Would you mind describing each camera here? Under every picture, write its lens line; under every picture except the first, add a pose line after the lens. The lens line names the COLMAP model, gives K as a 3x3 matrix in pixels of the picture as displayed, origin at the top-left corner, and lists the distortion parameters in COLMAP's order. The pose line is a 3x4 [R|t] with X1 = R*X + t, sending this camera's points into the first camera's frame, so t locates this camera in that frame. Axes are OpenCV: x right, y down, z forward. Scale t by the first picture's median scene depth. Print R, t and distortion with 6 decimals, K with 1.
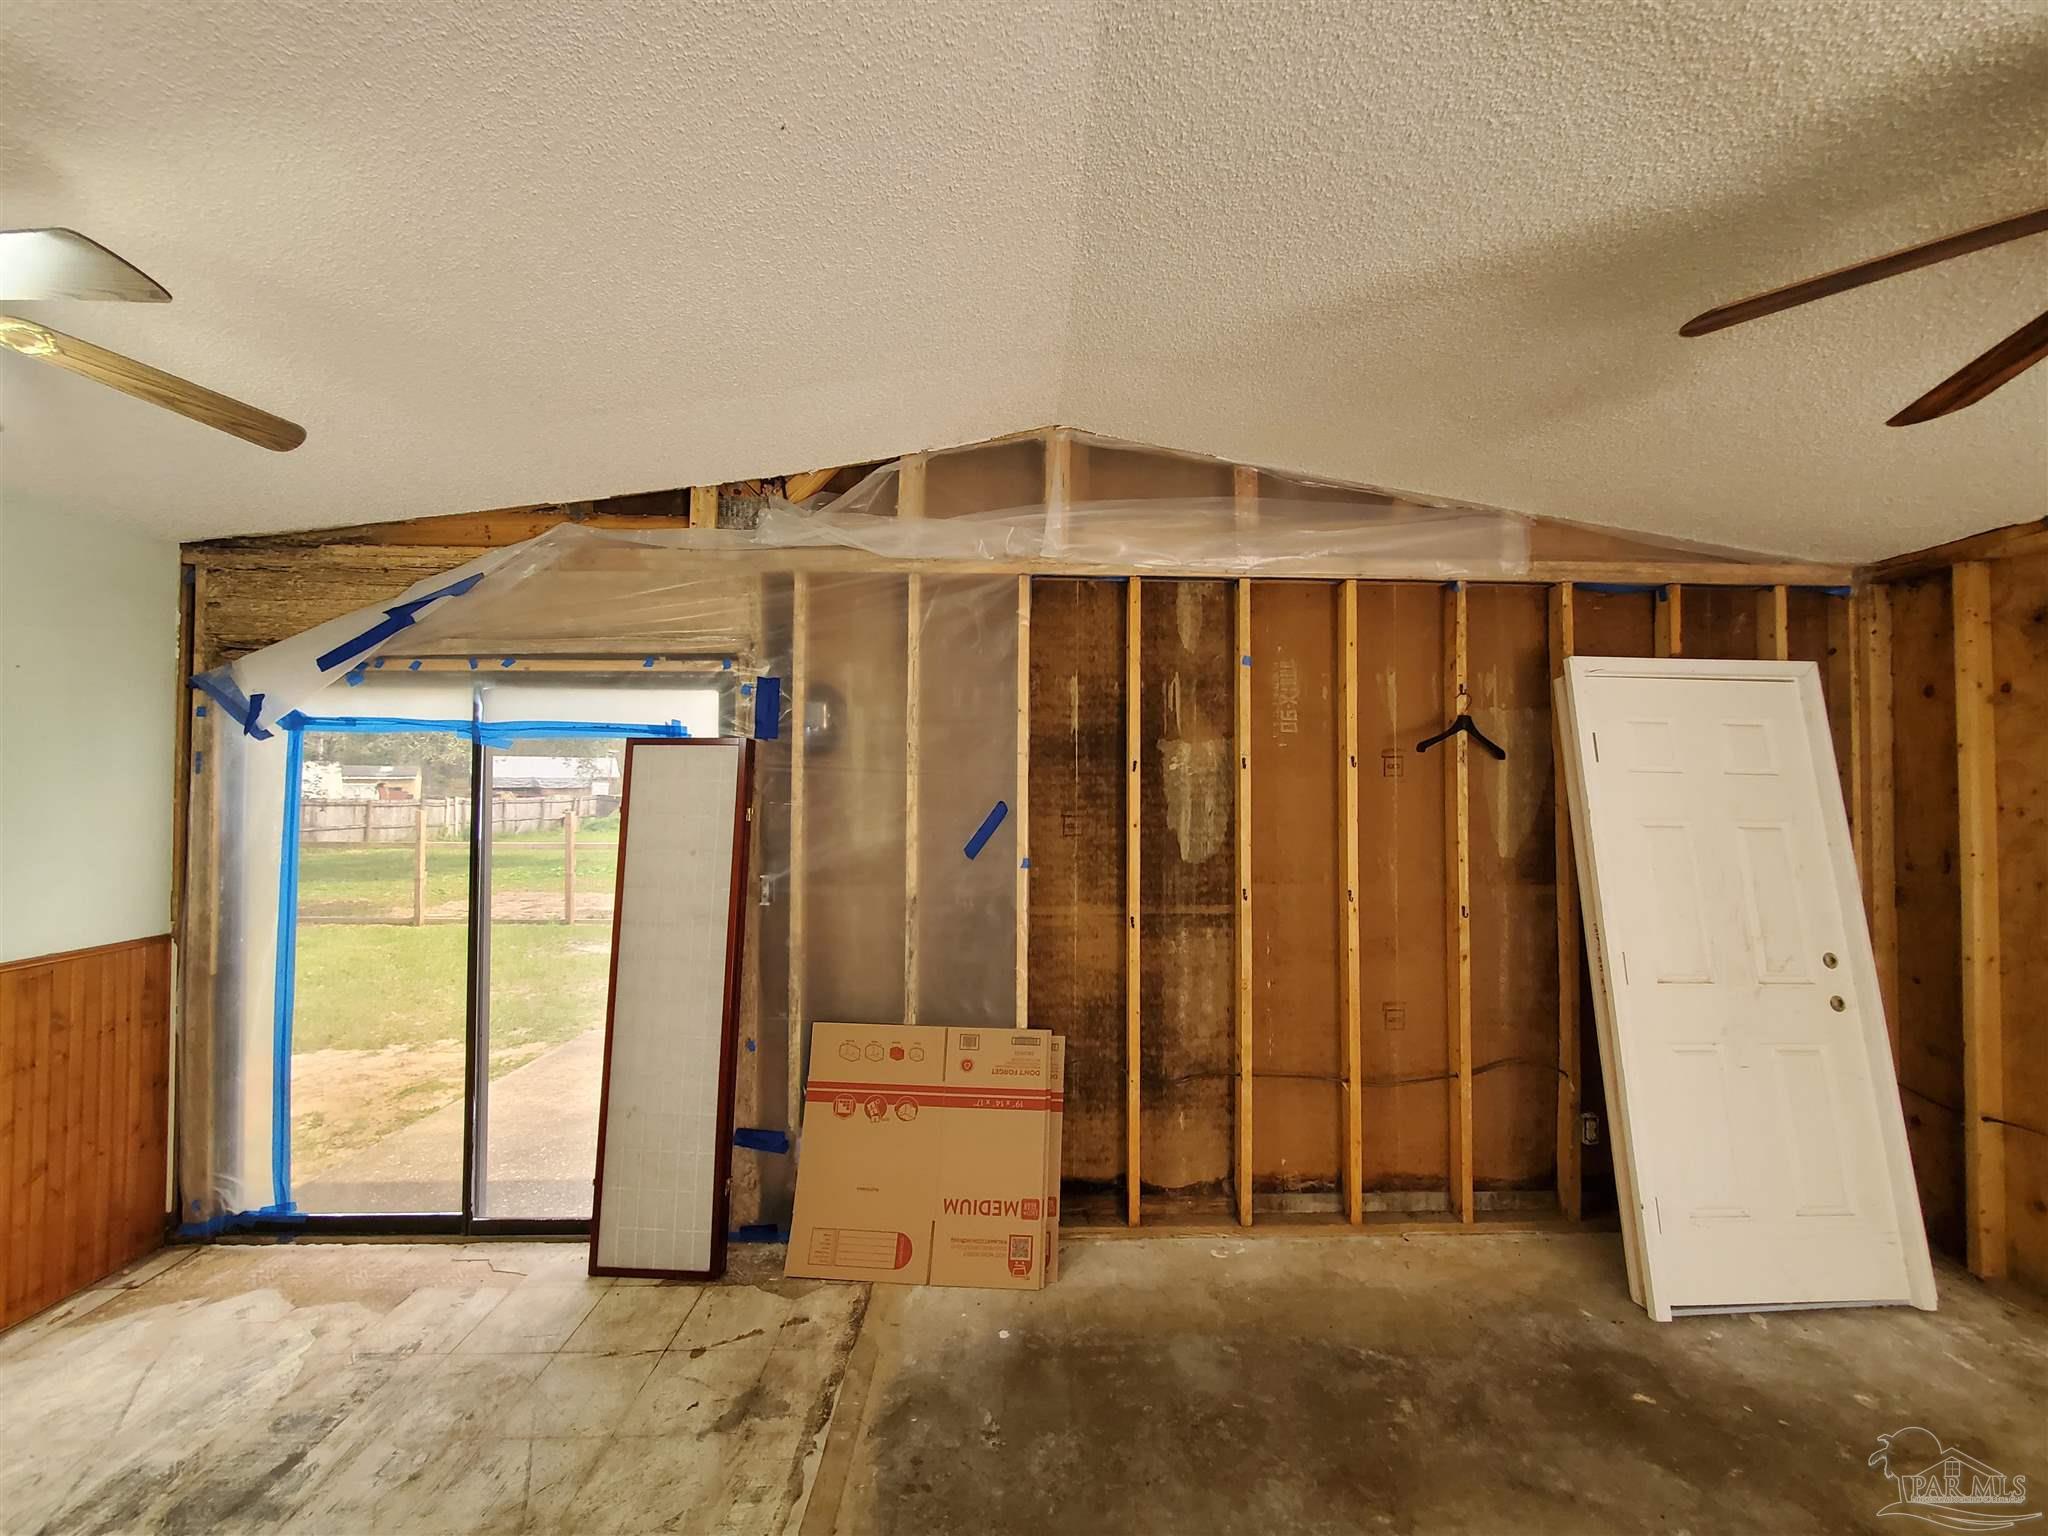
lens RADIAL K [[813.1, 0, 1041.4], [0, 813.1, 766.0], [0, 0, 1]] dist [0.001422, -0.001478]
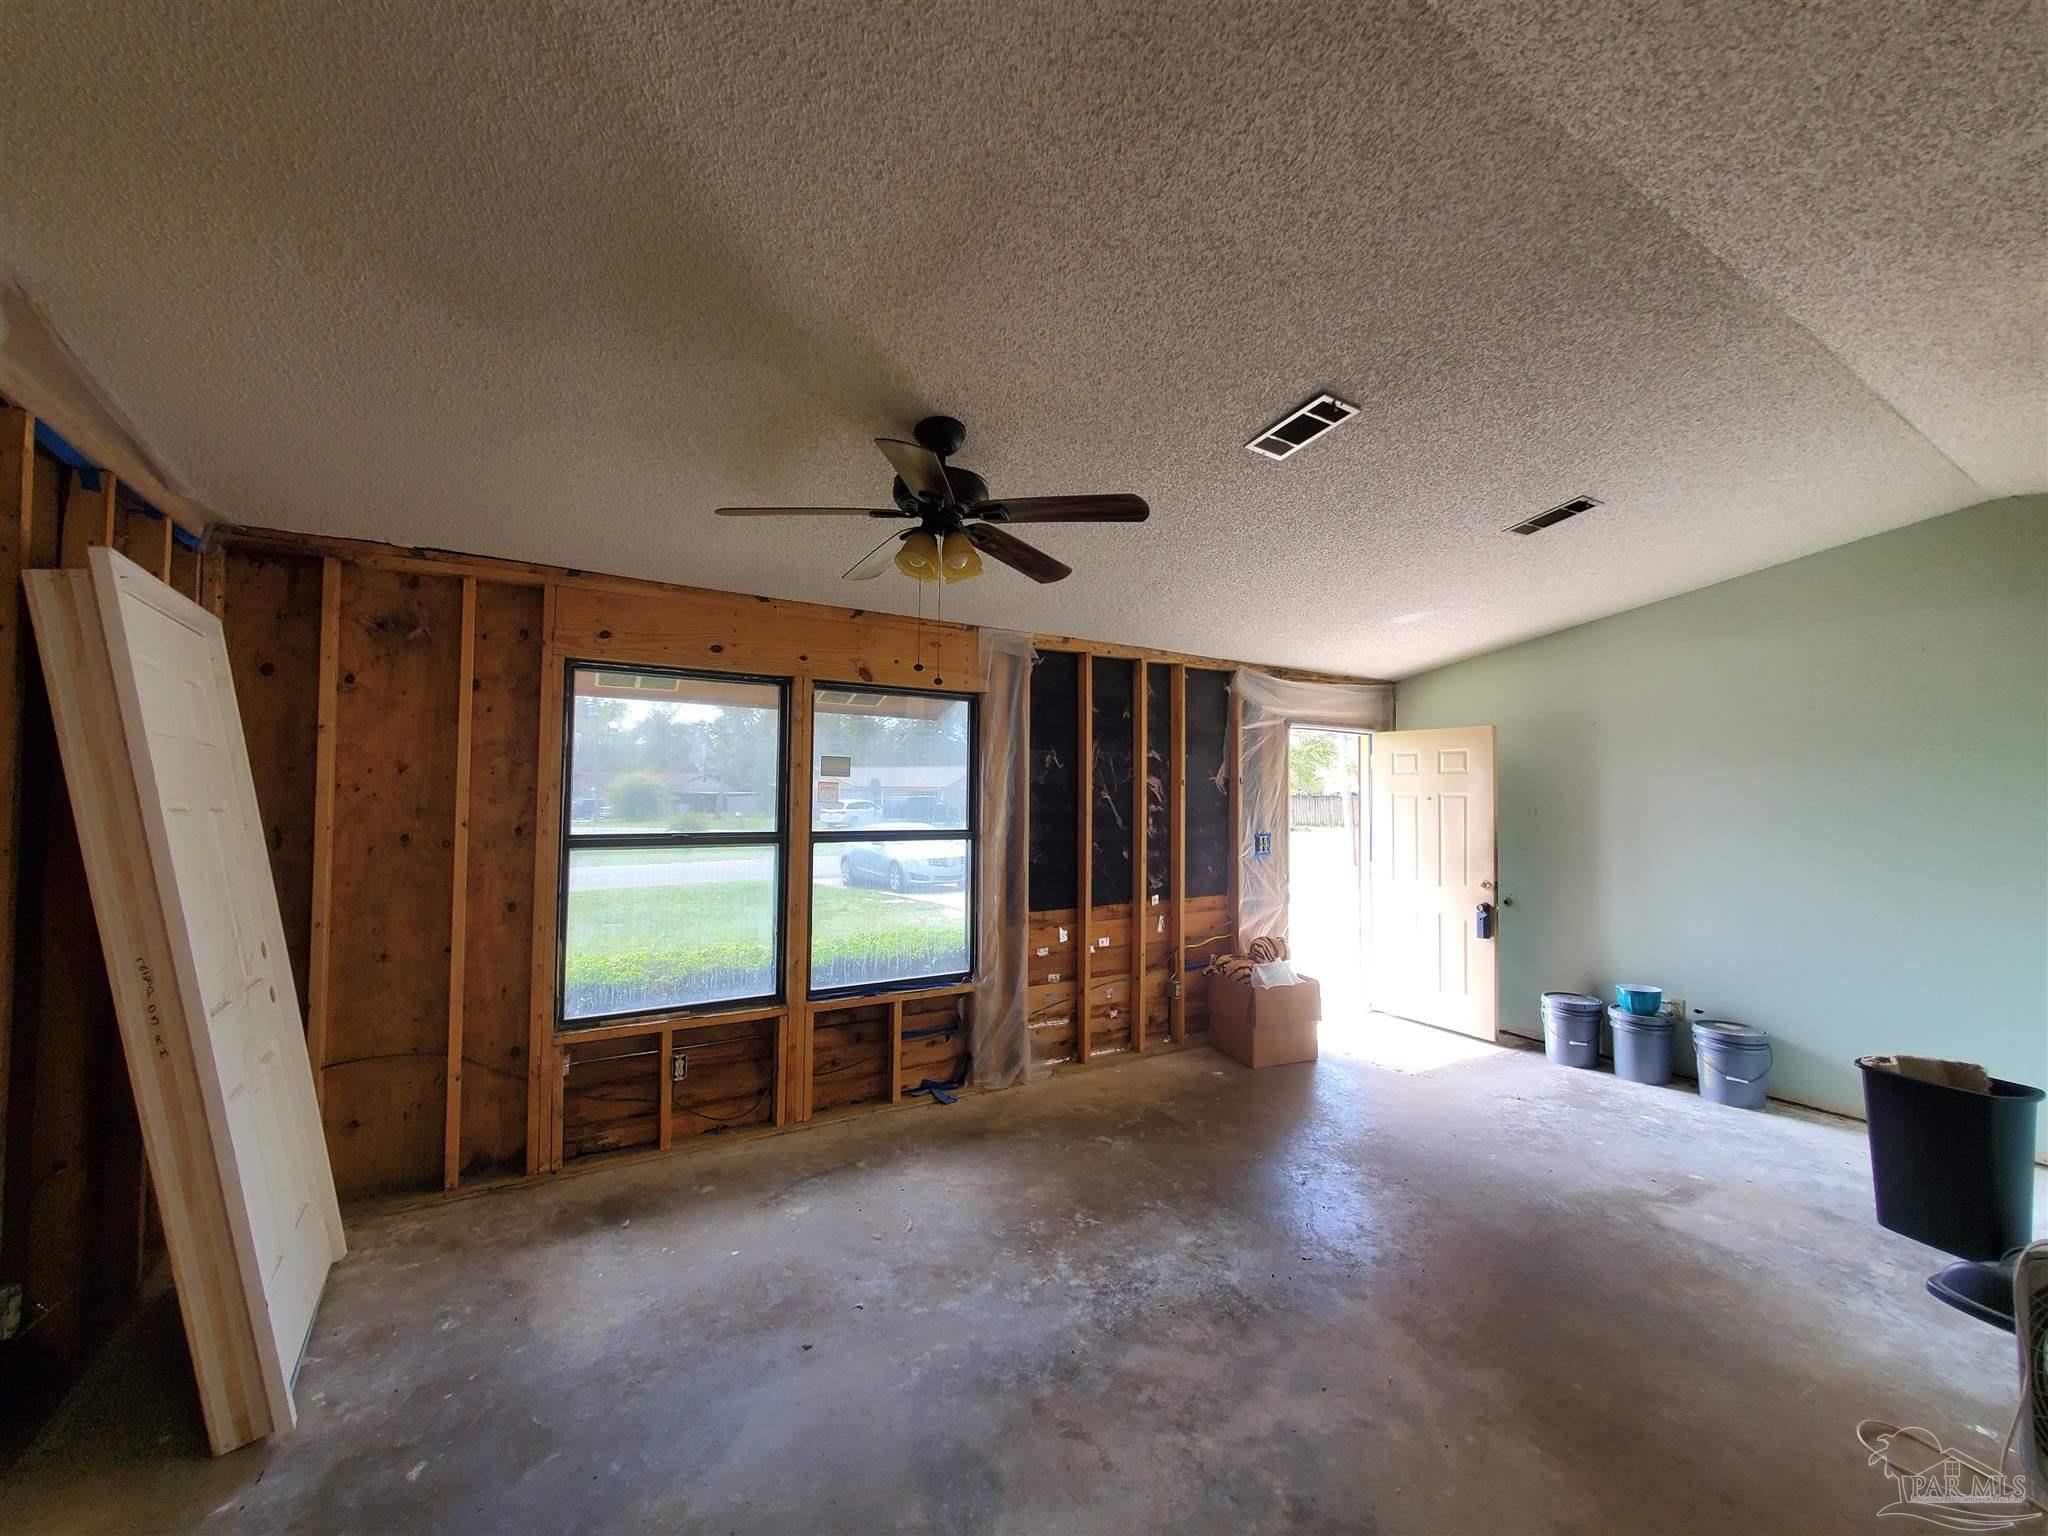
lens RADIAL K [[815.3, 0, 1043.7], [0, 815.3, 764.6], [0, 0, 1]] dist [0.001124, -0.001508]
pose [[-0.507271, 0.021739, 0.861512, -0.258867], [-0.031010, 0.998574, -0.043456, 0.039625], [-0.861228, -0.048759, -0.505874, 0.671156]]
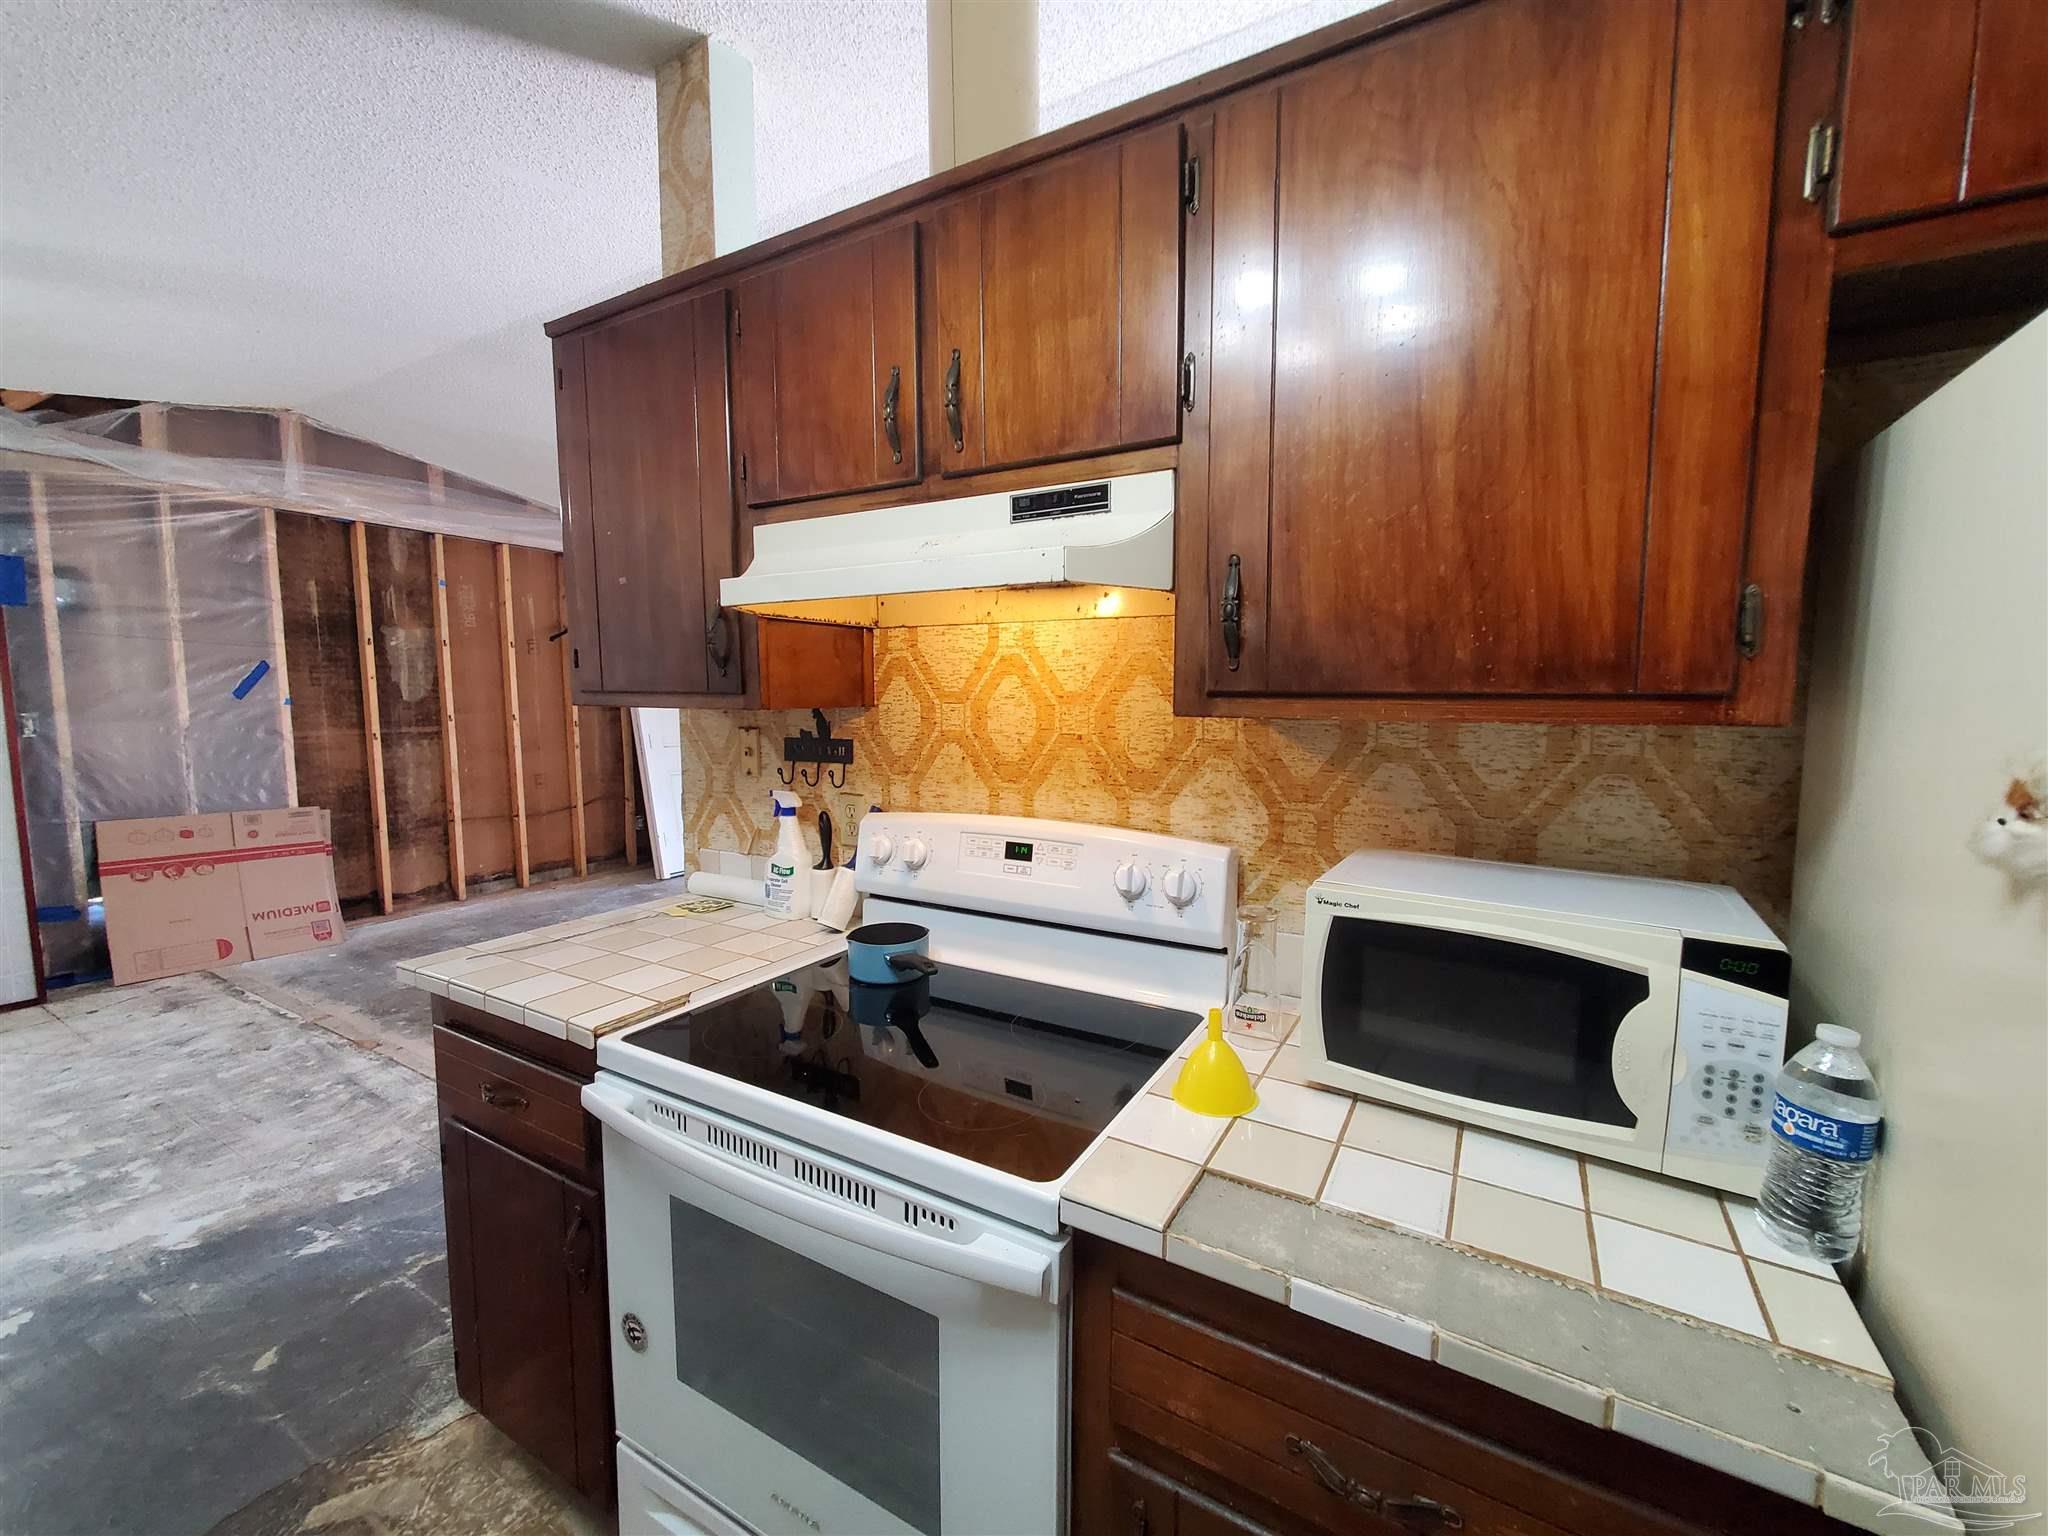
lens RADIAL K [[809.4, 0, 1050.0], [0, 809.4, 767.2], [0, 0, 1]] dist [0.000412, -0.003084]
pose [[0.507541, -0.083066, 0.857614, -0.608809], [-0.019381, 0.993990, 0.107745, 0.050352], [-0.861409, -0.071307, 0.502881, -1.019411]]
